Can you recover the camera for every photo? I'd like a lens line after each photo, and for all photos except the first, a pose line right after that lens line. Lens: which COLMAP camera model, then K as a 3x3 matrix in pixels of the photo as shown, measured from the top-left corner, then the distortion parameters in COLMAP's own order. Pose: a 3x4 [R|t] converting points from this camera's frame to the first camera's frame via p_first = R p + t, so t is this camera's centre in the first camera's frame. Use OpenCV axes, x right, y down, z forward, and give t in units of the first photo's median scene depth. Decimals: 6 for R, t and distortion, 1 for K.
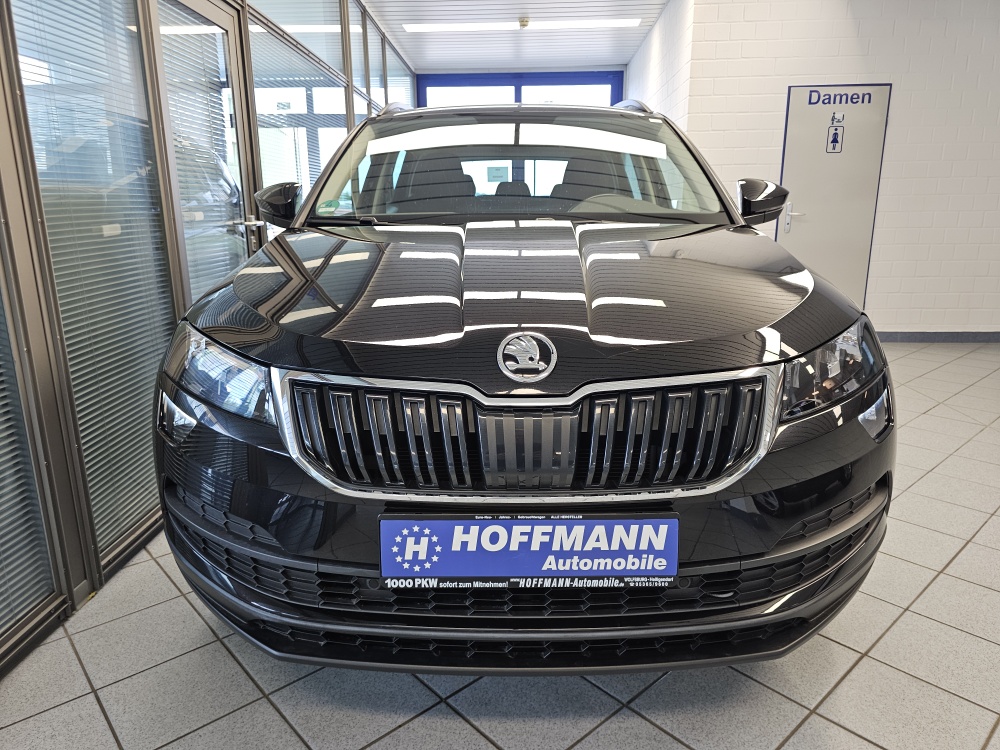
lens RADIAL K [[673.9, 0, 500.5], [0, 673.9, 368.6], [0, 0, 1]] dist [0.053234, -0.062365]
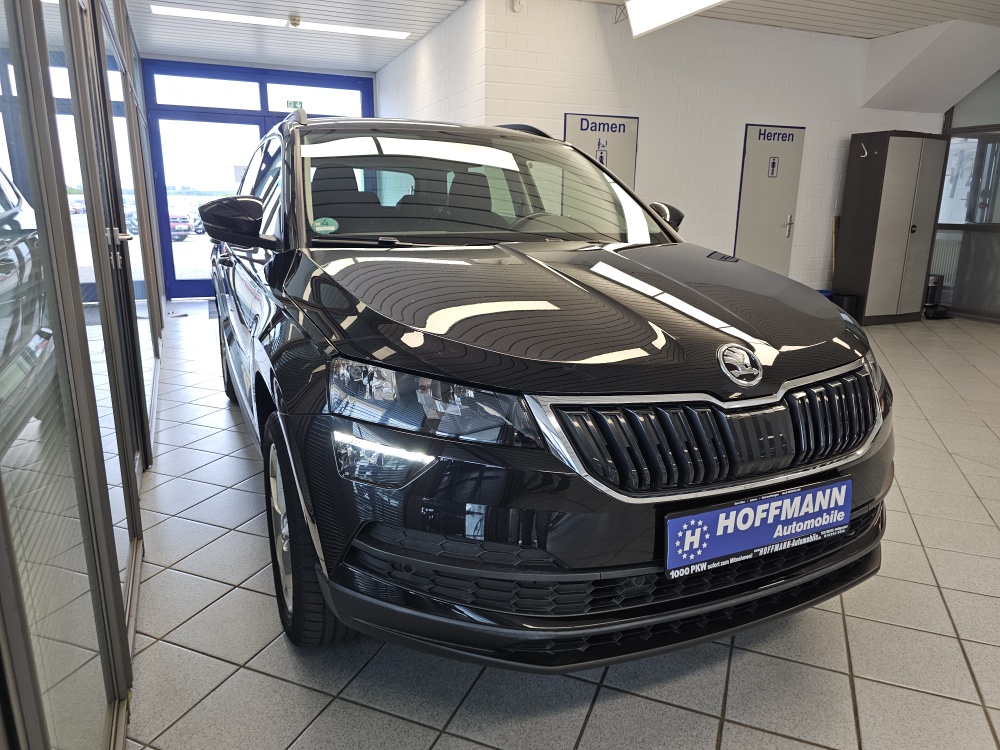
lens RADIAL K [[686.1, 0, 485.0], [0, 686.1, 372.9], [0, 0, 1]] dist [0.038672, -0.064092]
pose [[0.903374, -0.084025, 0.420541, -0.906896], [0.083507, 0.996313, 0.019681, -0.067211], [-0.420644, 0.017339, 0.907060, 0.084606]]
